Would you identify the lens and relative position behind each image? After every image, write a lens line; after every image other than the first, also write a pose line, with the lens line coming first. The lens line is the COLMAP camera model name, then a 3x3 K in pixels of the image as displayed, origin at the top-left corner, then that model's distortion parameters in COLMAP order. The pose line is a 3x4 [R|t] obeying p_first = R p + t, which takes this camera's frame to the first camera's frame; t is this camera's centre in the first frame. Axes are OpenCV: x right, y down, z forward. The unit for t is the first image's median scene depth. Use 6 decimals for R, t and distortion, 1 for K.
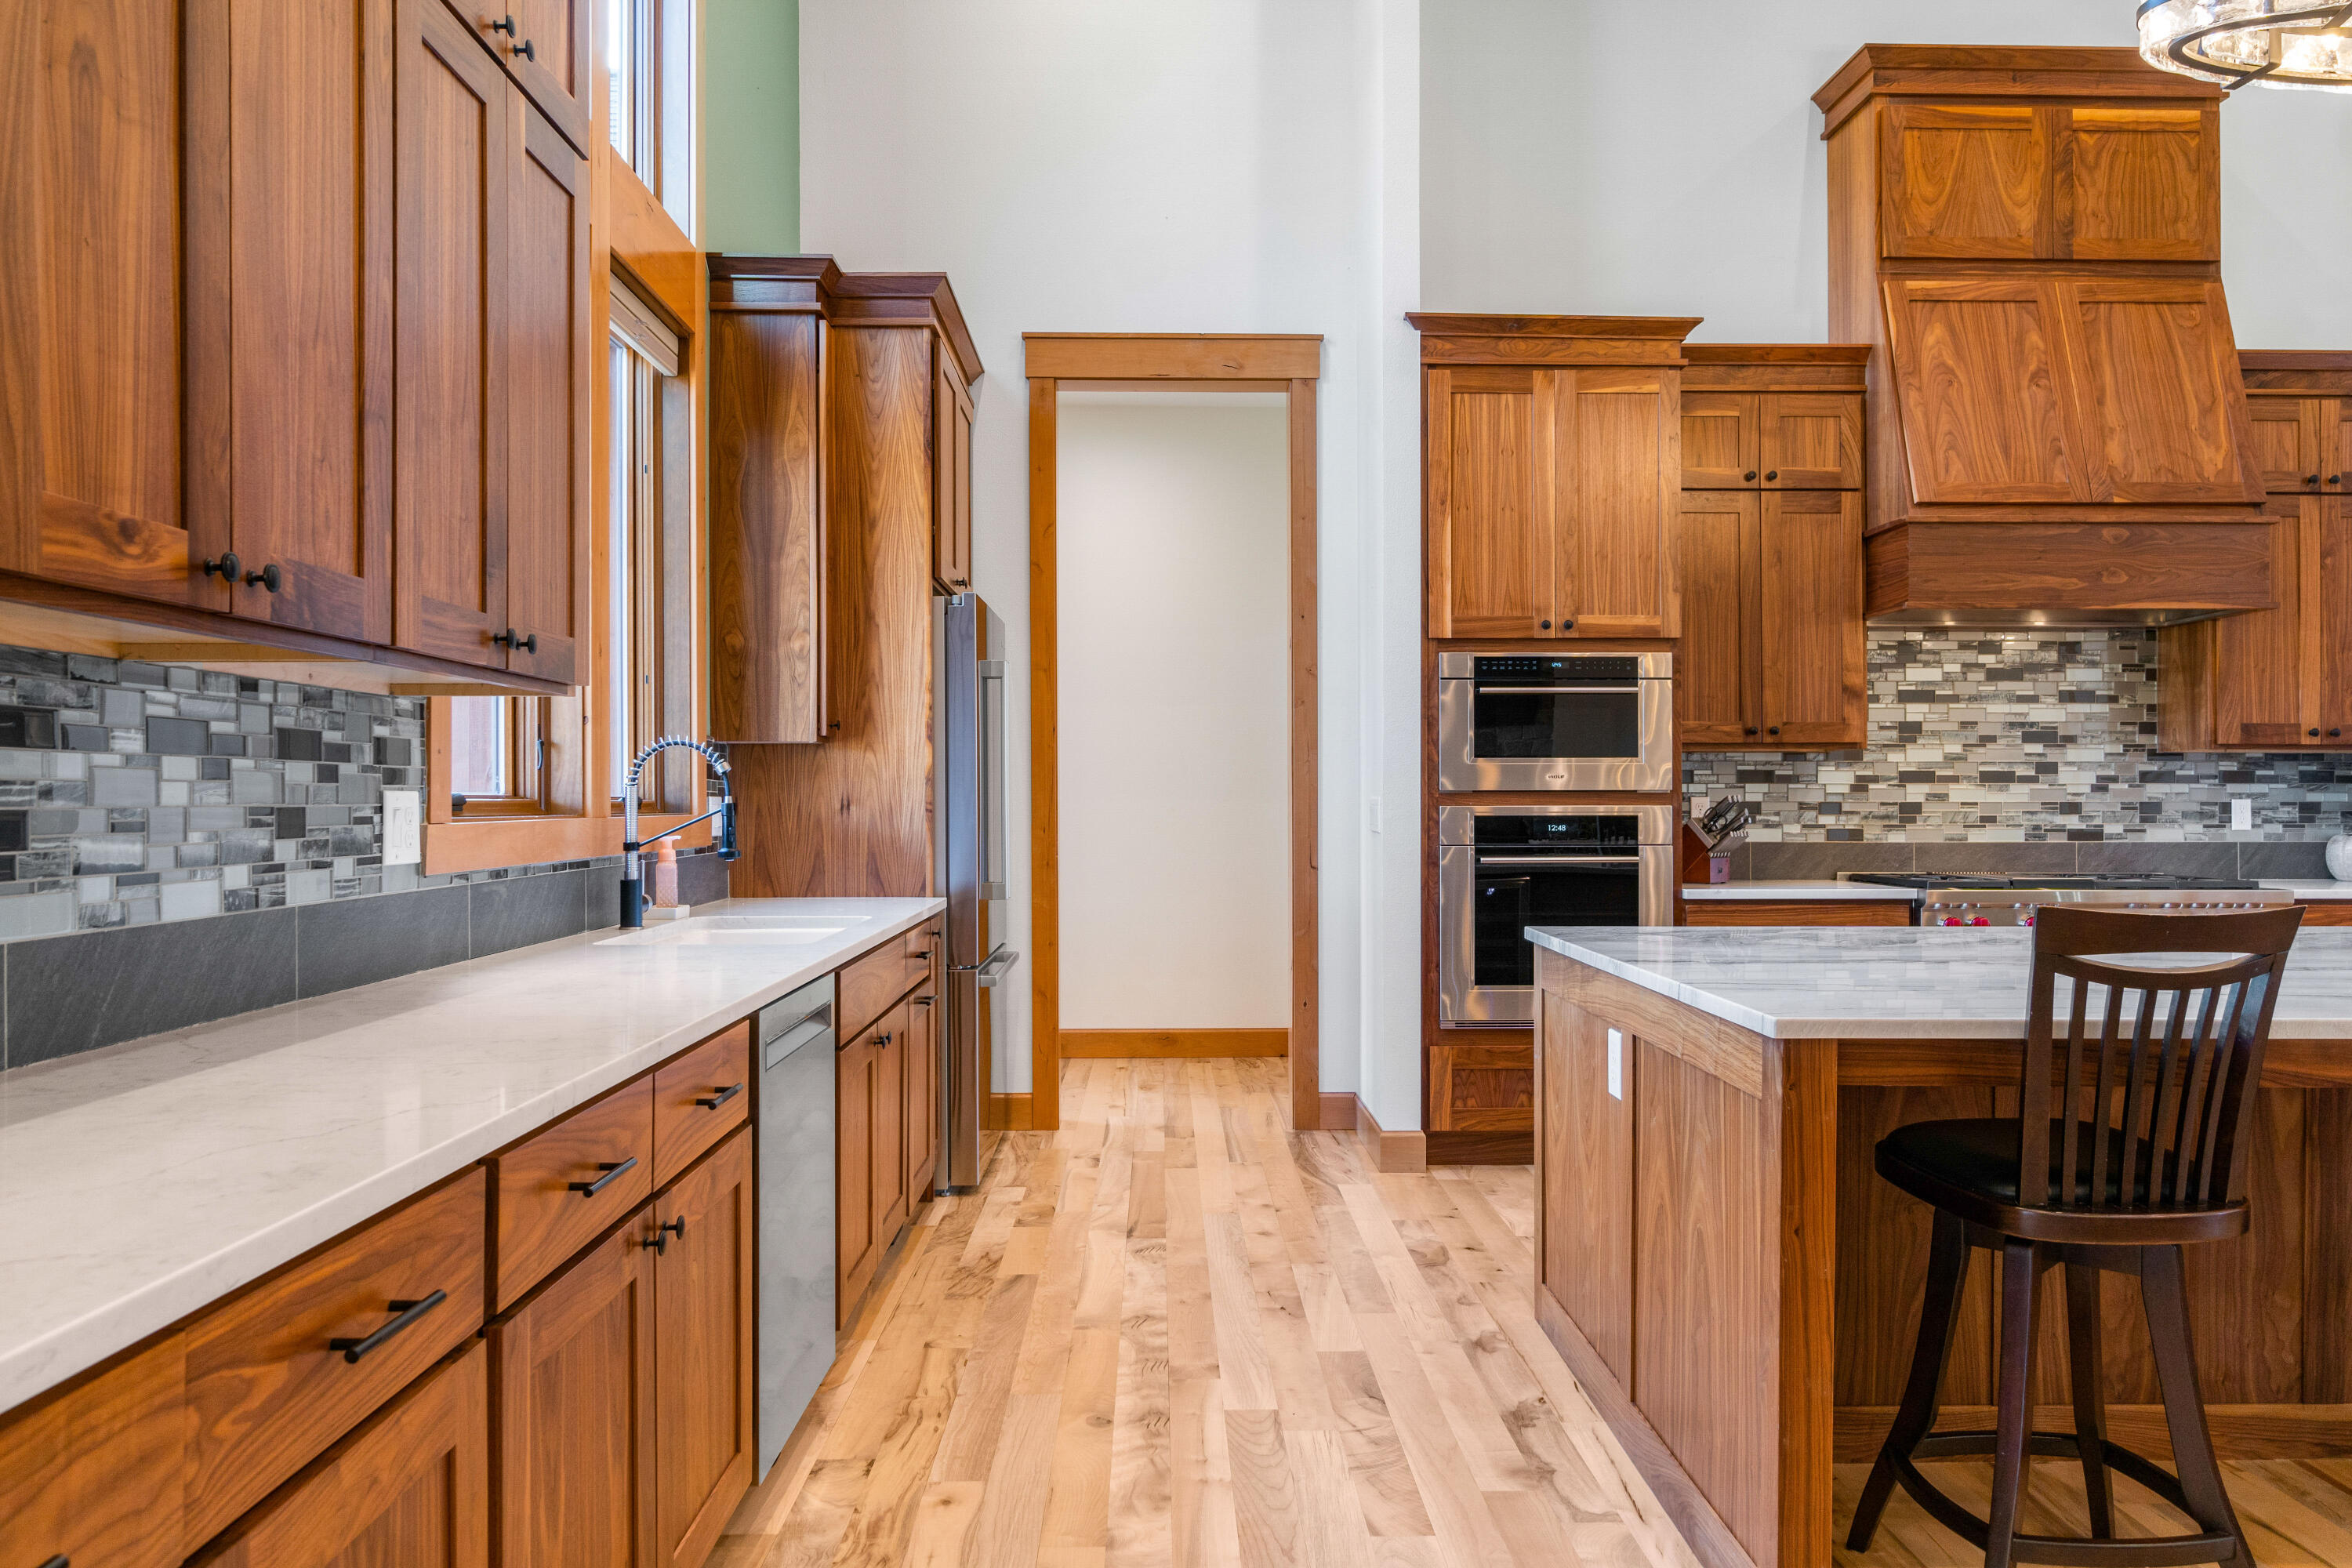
lens RADIAL K [[1603.3, 0, 1180.2], [0, 1603.3, 794.0], [0, 0, 1]] dist [-0.003989, -0.001153]
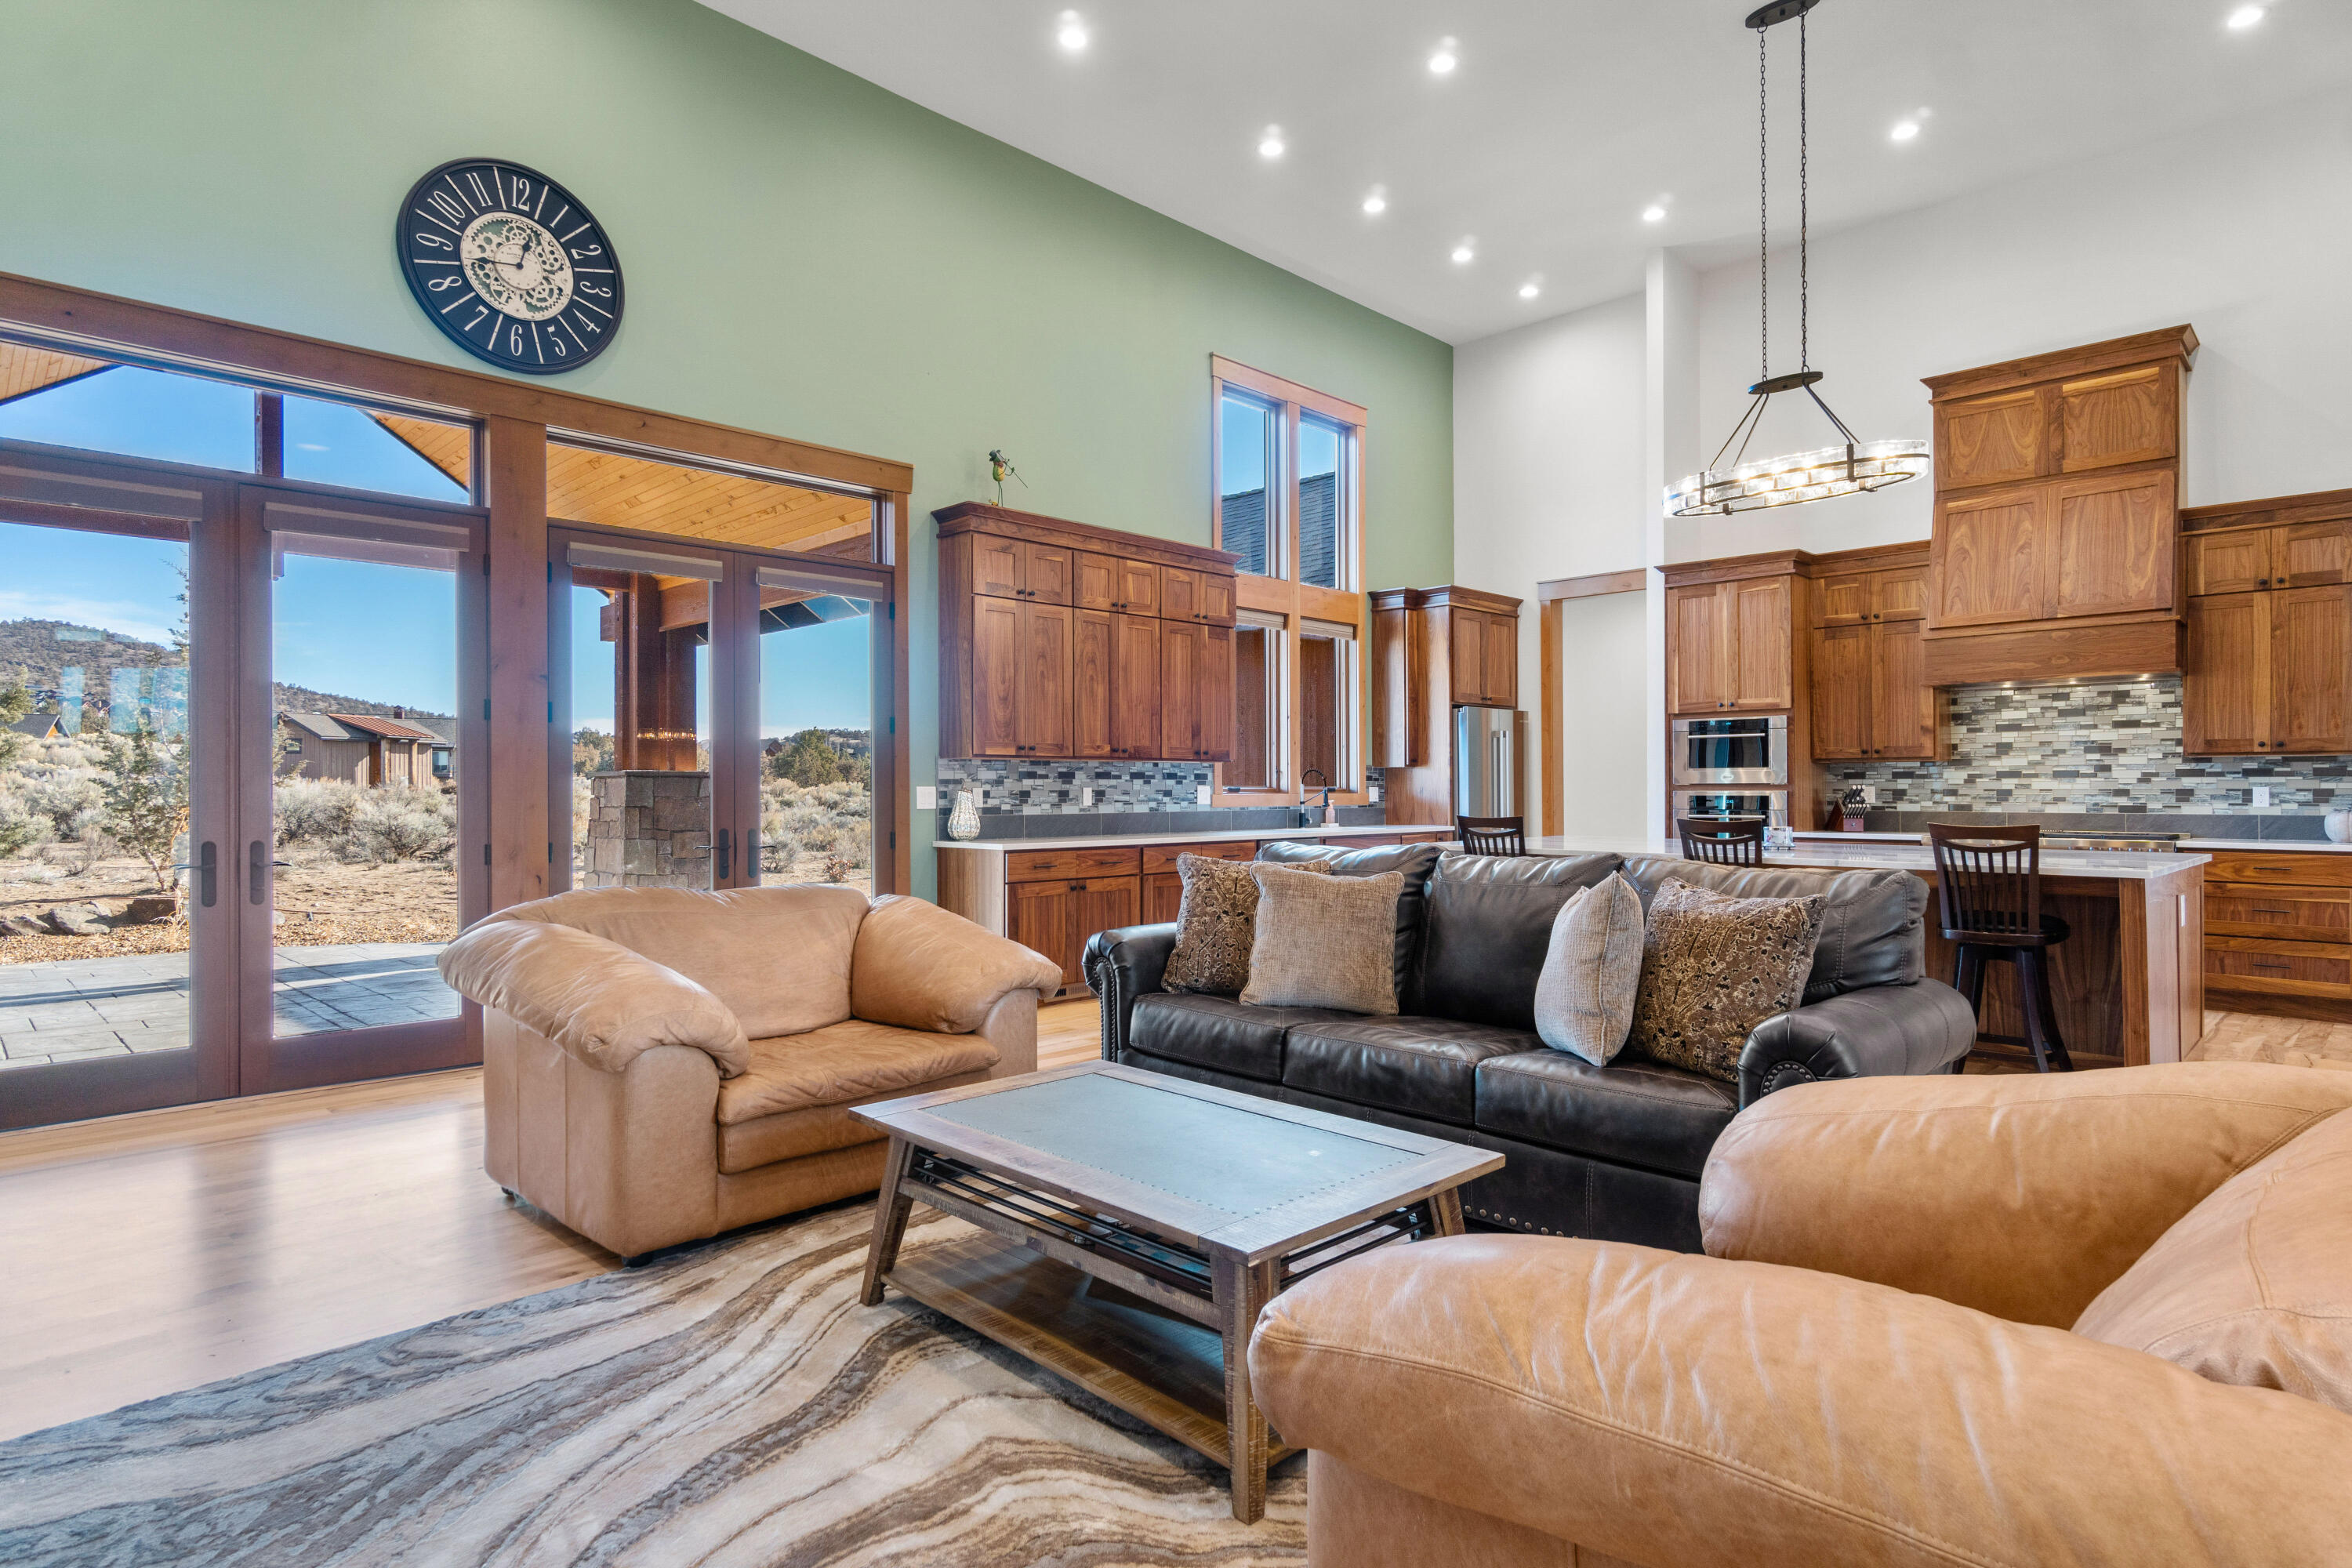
lens RADIAL K [[1230.7, 0, 1191.5], [0, 1230.7, 784.3], [0, 0, 1]] dist [-0.001508, -0.000738]
pose [[0.696583, -0.003768, -0.717467, 0.798239], [0.003284, 0.999992, -0.002063, -0.000247], [0.717469, -0.000919, 0.696590, -0.553584]]
